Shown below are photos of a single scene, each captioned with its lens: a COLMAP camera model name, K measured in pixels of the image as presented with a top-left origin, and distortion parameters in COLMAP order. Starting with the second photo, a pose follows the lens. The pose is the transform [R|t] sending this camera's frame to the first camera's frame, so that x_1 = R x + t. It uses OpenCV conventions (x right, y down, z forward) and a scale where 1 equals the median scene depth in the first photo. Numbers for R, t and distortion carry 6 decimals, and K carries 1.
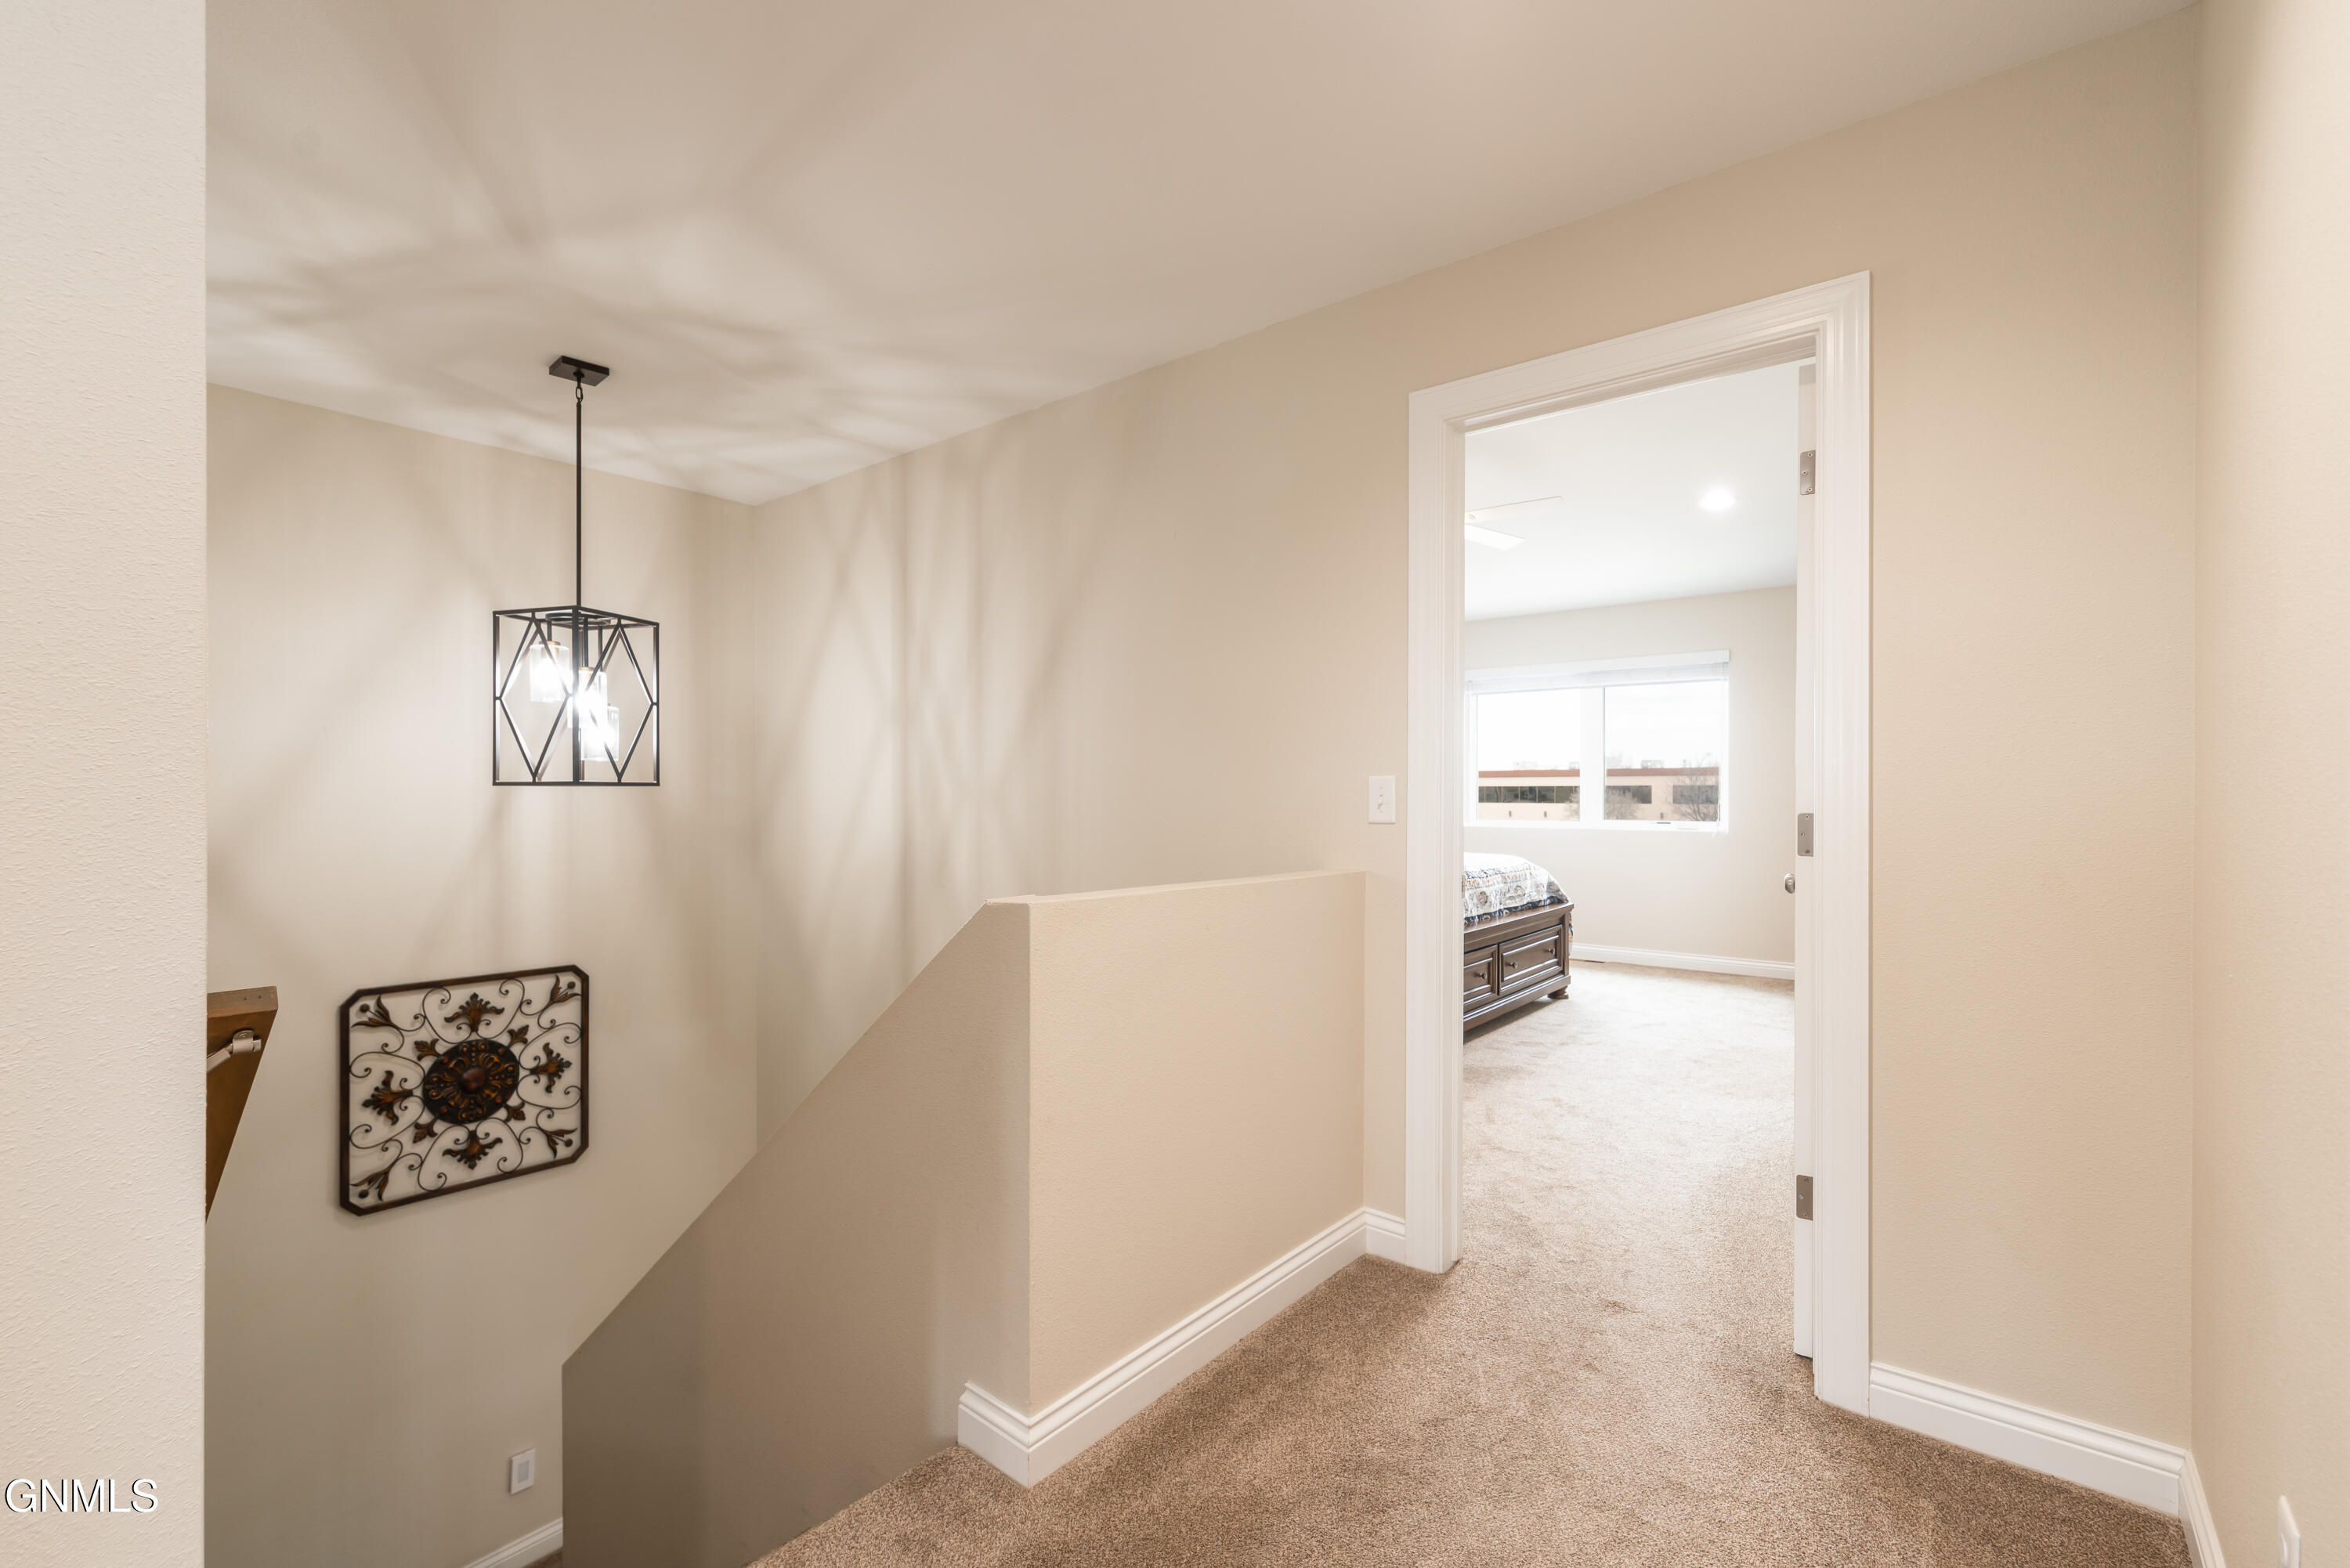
lens RADIAL K [[1007.4, 0, 1177.5], [0, 1007.4, 798.4], [0, 0, 1]] dist [-0.000181, 0.000118]
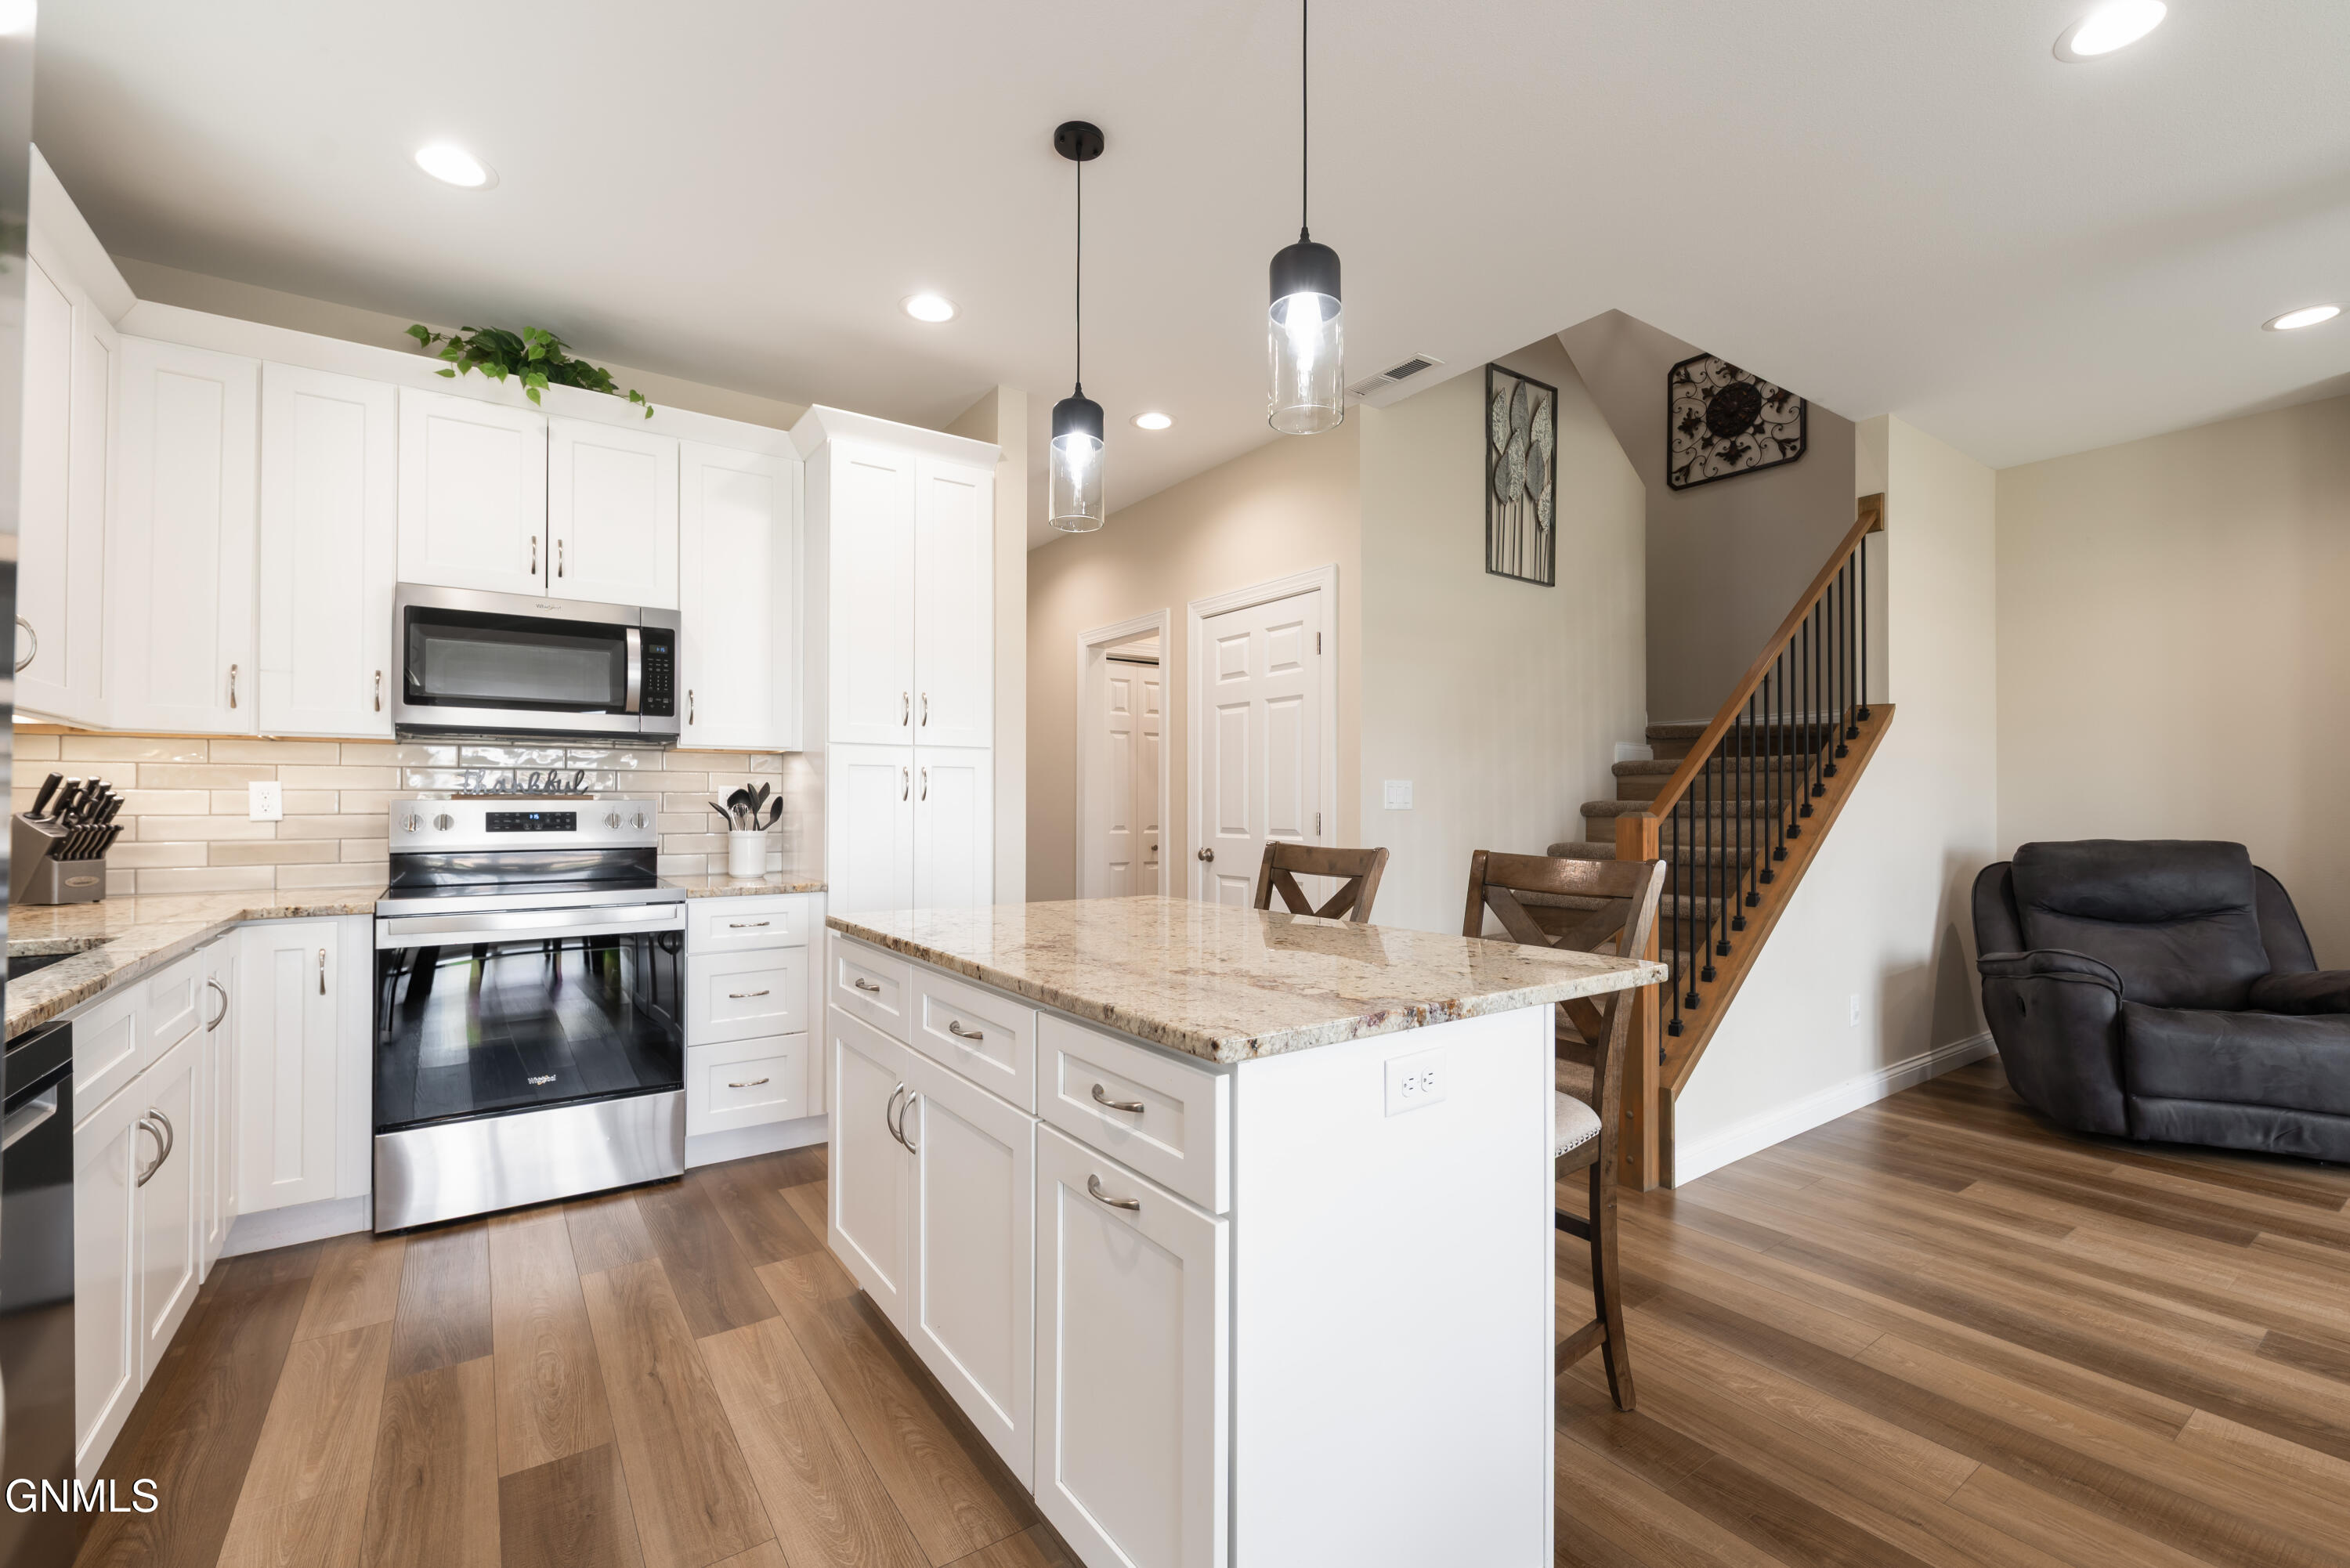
lens RADIAL K [[1007.4, 0, 1181.4], [0, 1007.4, 795.1], [0, 0, 1]] dist [-0.000181, 0.000118]
pose [[-0.261869, -0.013260, -0.965012, 1.052565], [-0.003061, 0.999912, -0.012909, 0.917654], [0.965099, -0.000427, -0.261886, 0.586404]]
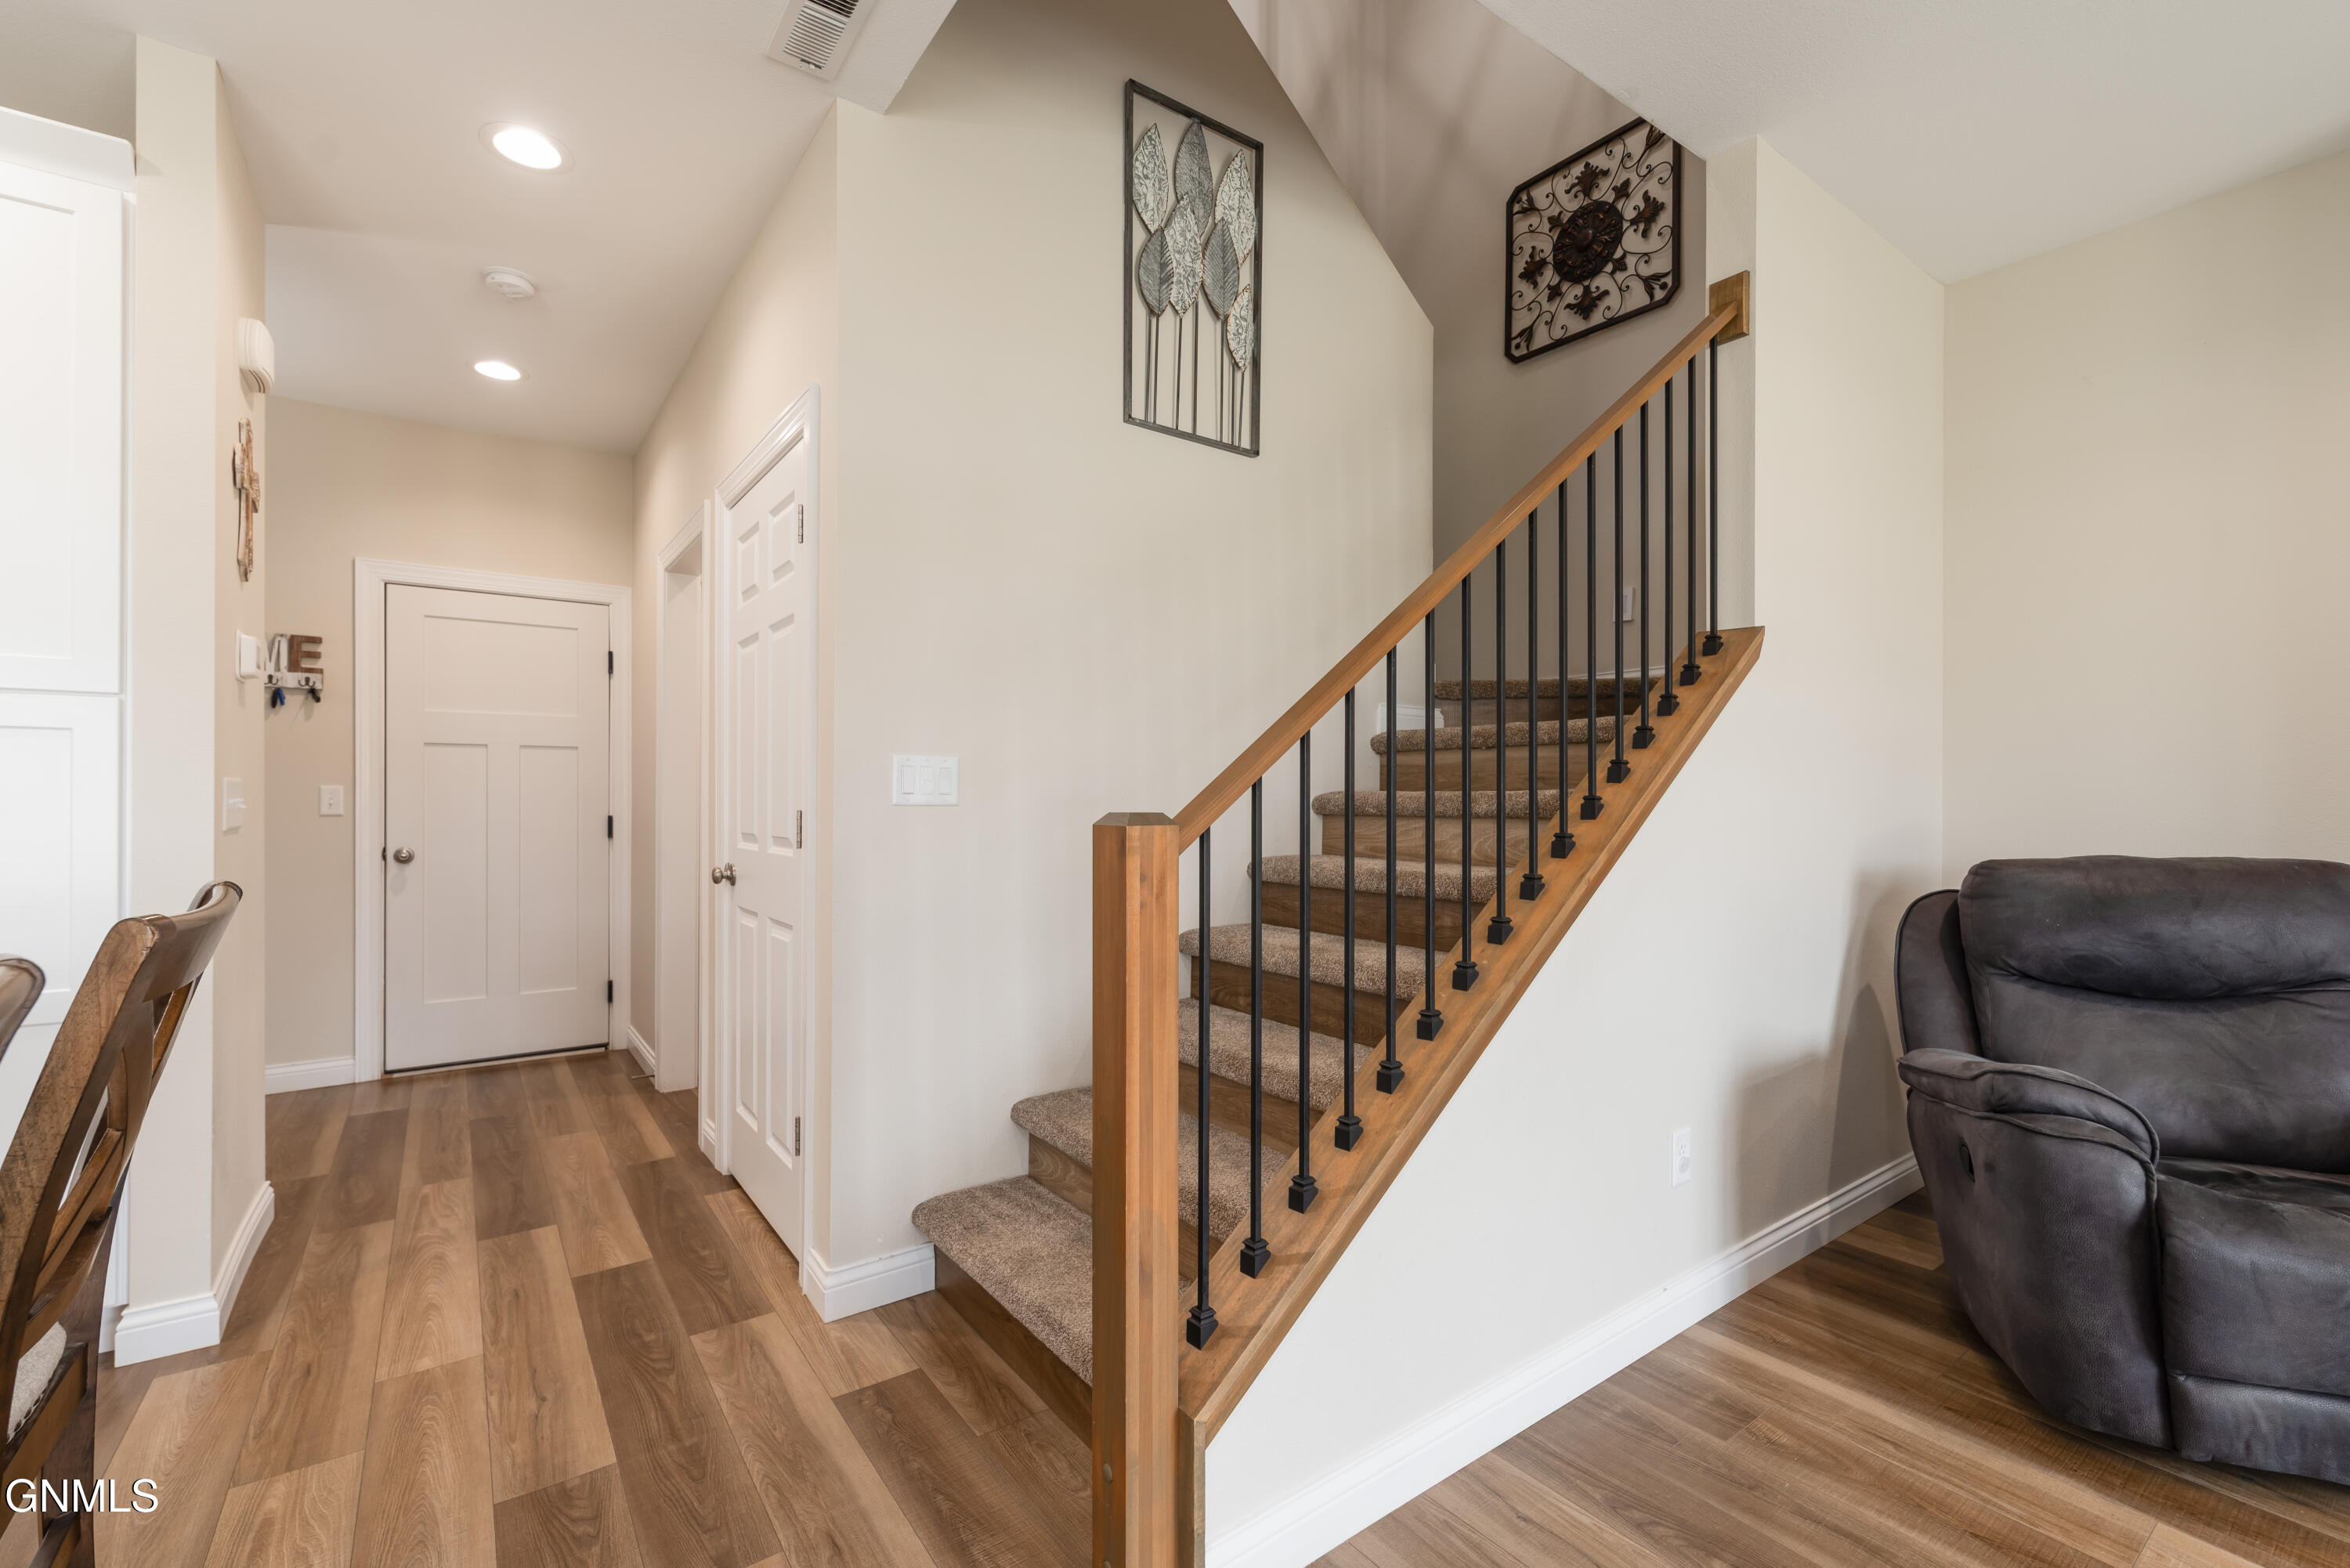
lens RADIAL K [[1007.4, 0, 1179.4], [0, 1007.4, 795.4], [0, 0, 1]] dist [-0.000181, 0.000118]
pose [[-0.249718, -0.005067, -0.968305, 0.502123], [-0.003083, 0.999985, -0.004438, 0.914397], [0.968314, 0.001877, -0.249730, 0.852304]]
